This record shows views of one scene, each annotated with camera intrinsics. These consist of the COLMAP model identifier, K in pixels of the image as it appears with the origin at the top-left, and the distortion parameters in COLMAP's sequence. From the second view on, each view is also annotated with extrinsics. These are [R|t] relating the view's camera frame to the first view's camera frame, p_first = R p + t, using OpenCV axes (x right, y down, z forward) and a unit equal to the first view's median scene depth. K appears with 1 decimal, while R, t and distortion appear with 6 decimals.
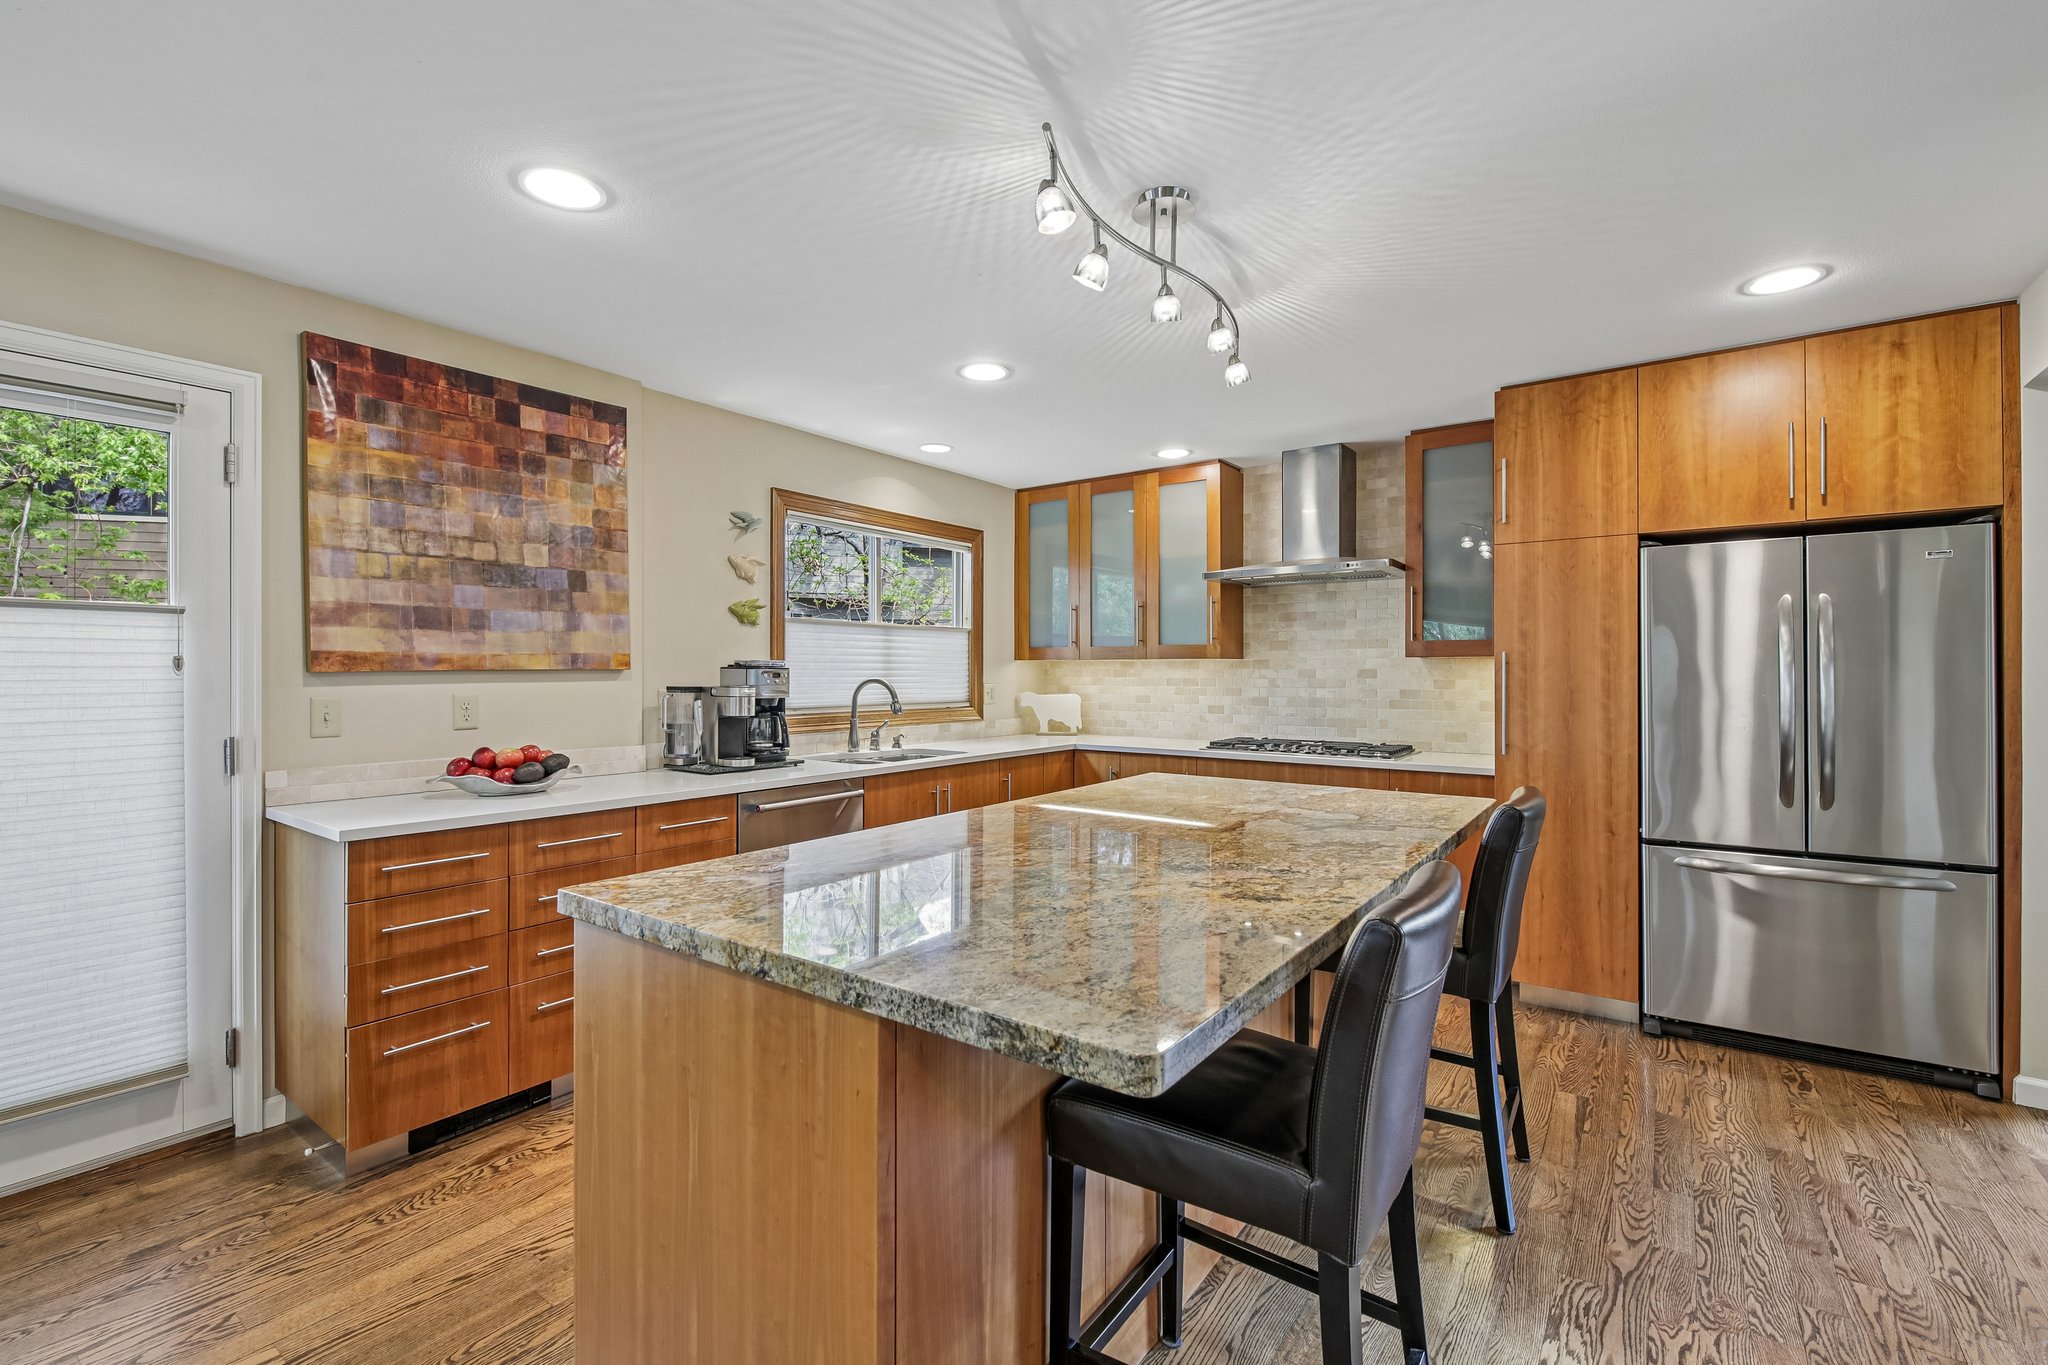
lens RADIAL K [[891.2, 0, 1016.8], [0, 891.2, 670.1], [0, 0, 1]] dist [0.000464, -0.006389]
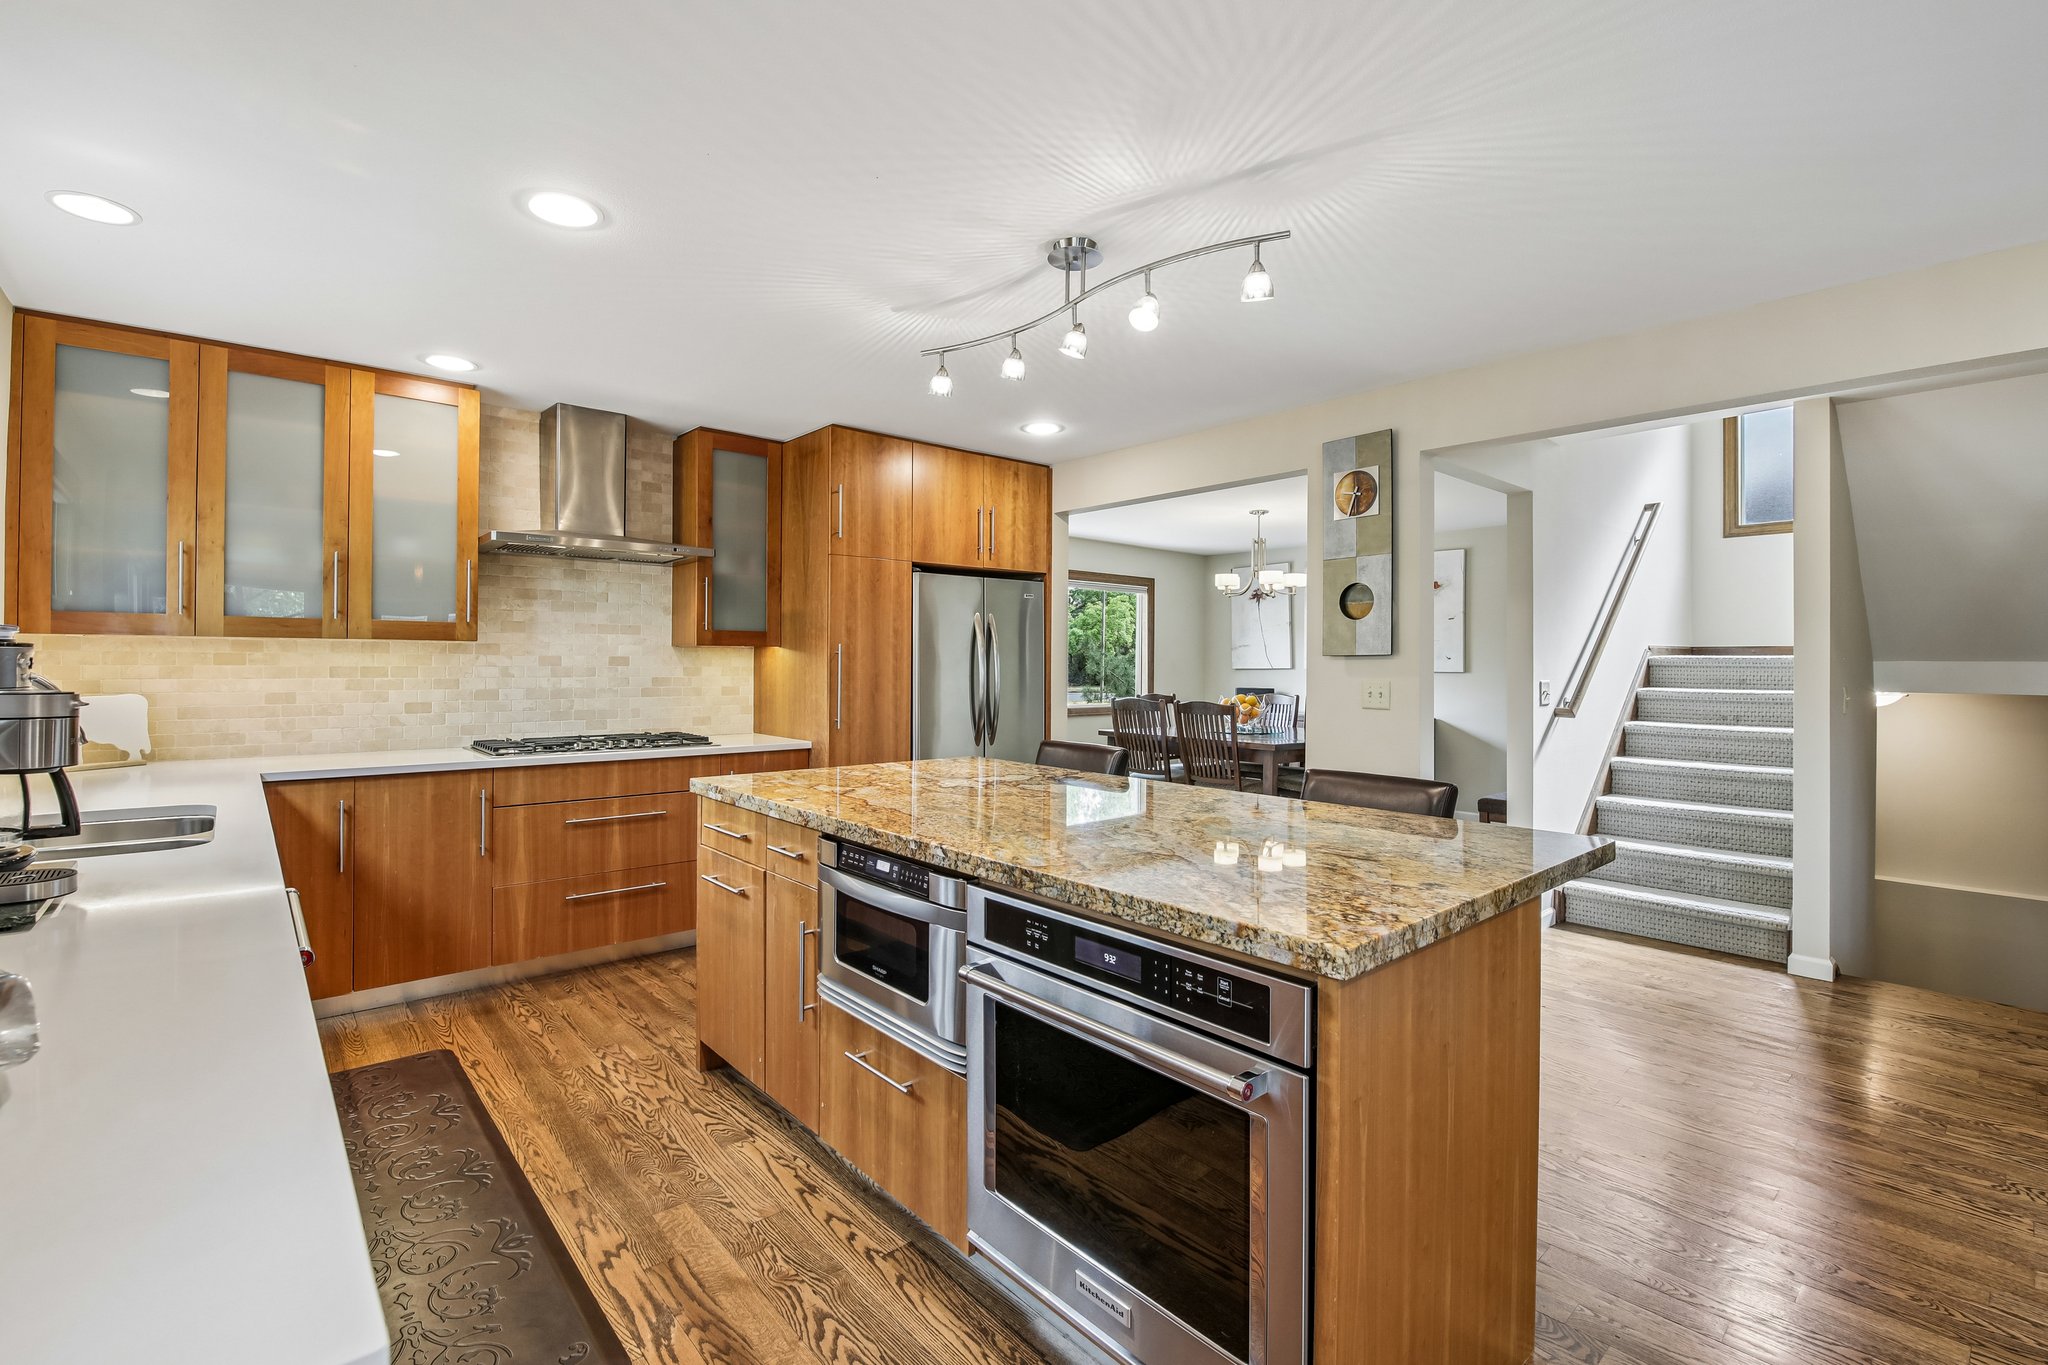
lens RADIAL K [[900.2, 0, 1016.7], [0, 900.2, 653.9], [0, 0, 1]] dist [-0.014214, -0.000438]
pose [[0.216473, 0.011527, 0.976221, -0.448481], [-0.007380, 0.999921, -0.010171, 0.002900], [-0.976261, -0.005003, 0.216541, 0.378248]]
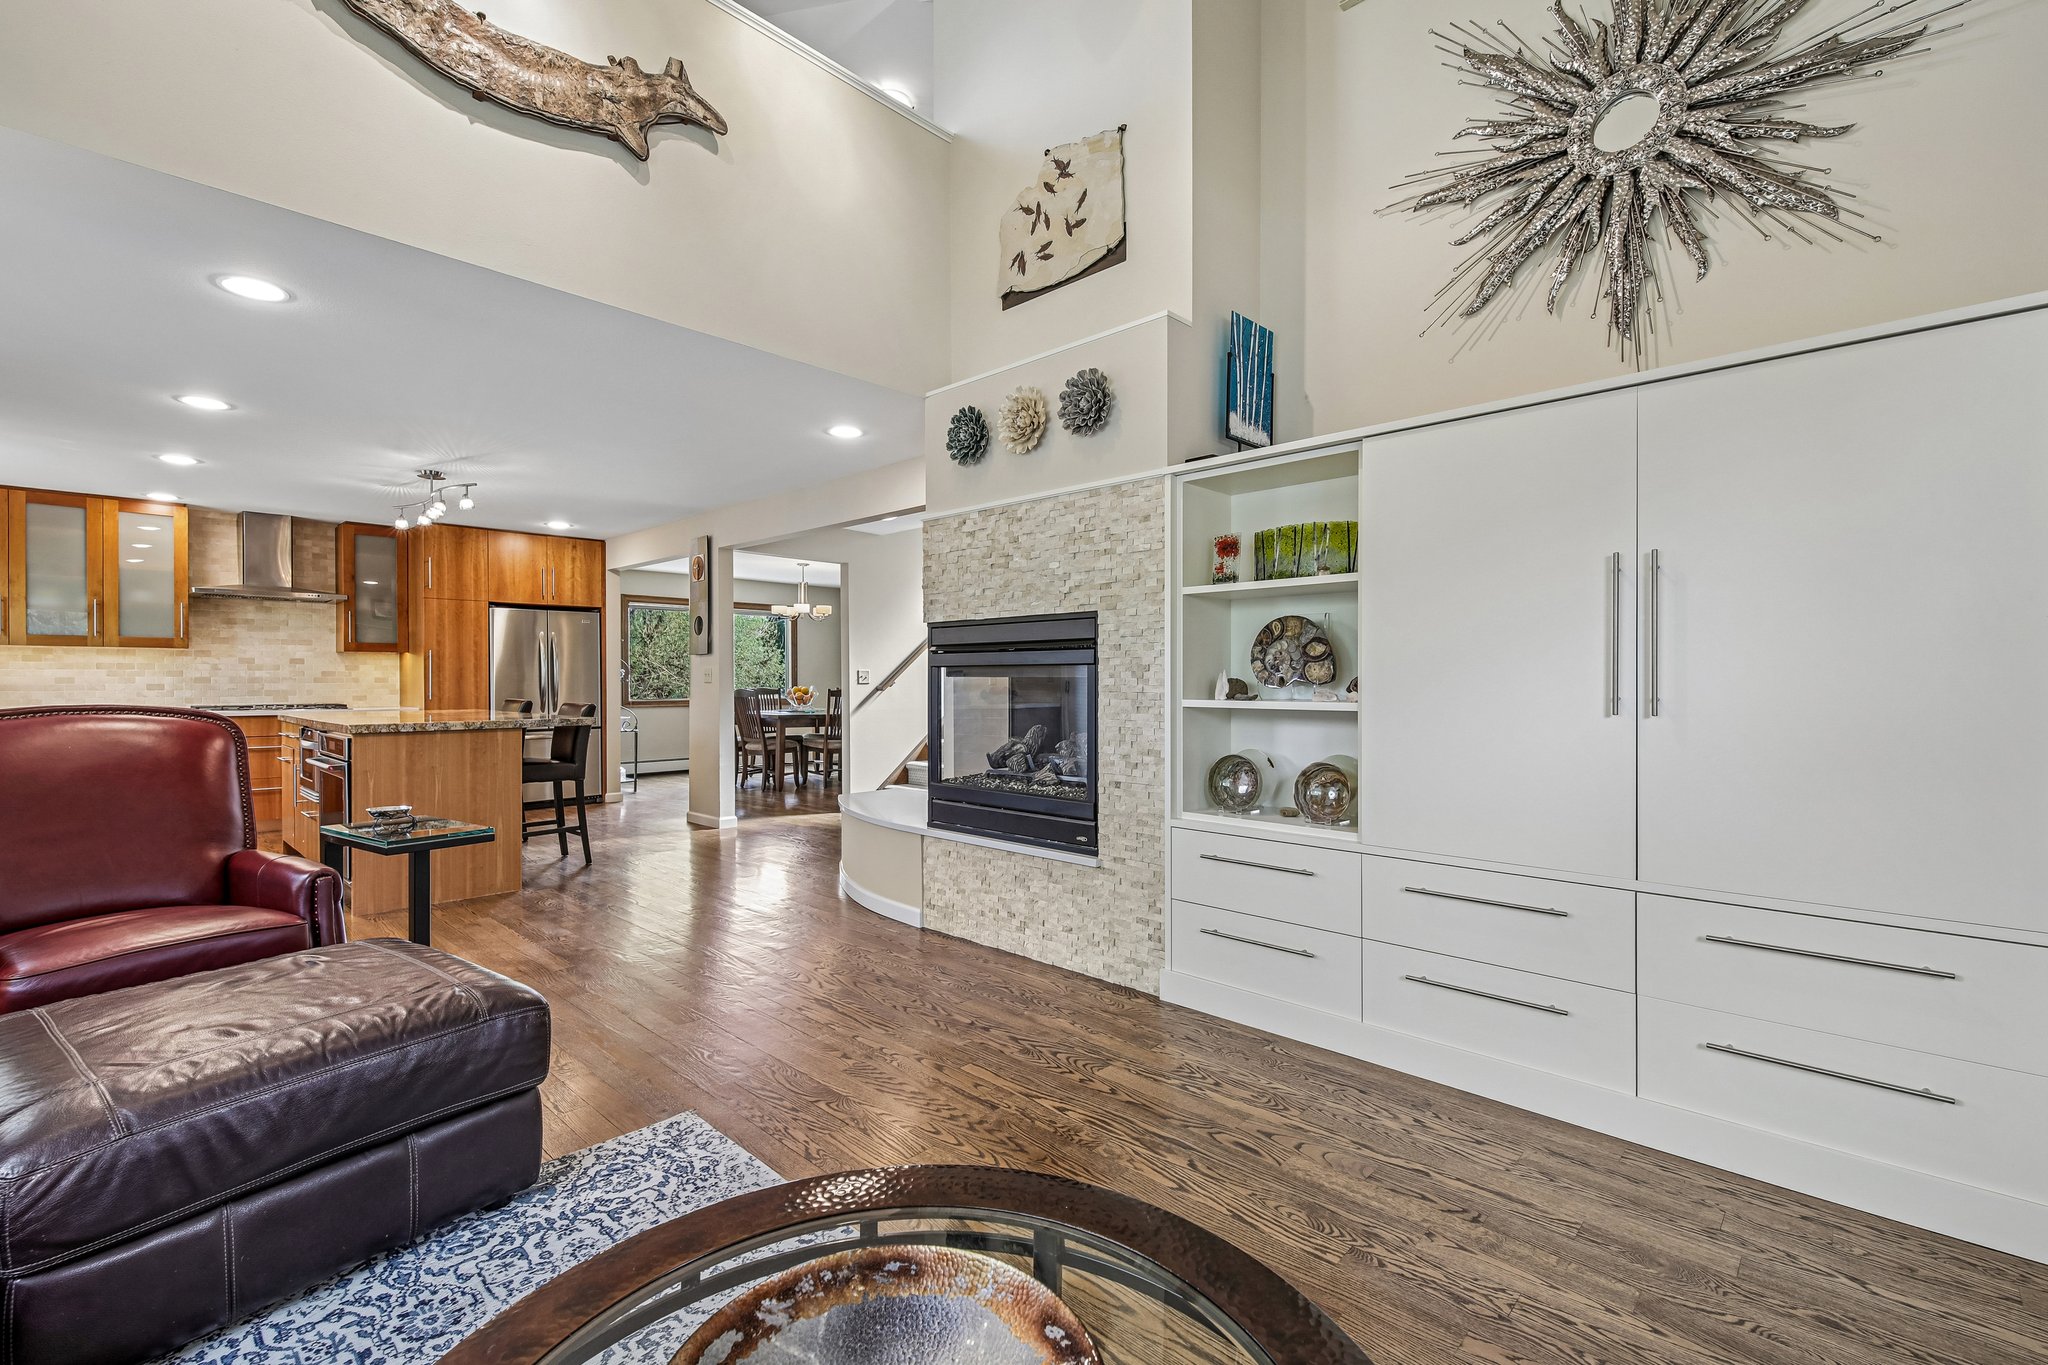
lens RADIAL K [[883.0, 0, 1012.3], [0, 883.0, 677.7], [0, 0, 1]] dist [0.012300, -0.006295]
pose [[0.132253, 0.002101, 0.991214, -1.002817], [-0.001334, 0.999997, -0.001942, 0.034628], [-0.991215, -0.001065, 0.132256, -0.470712]]
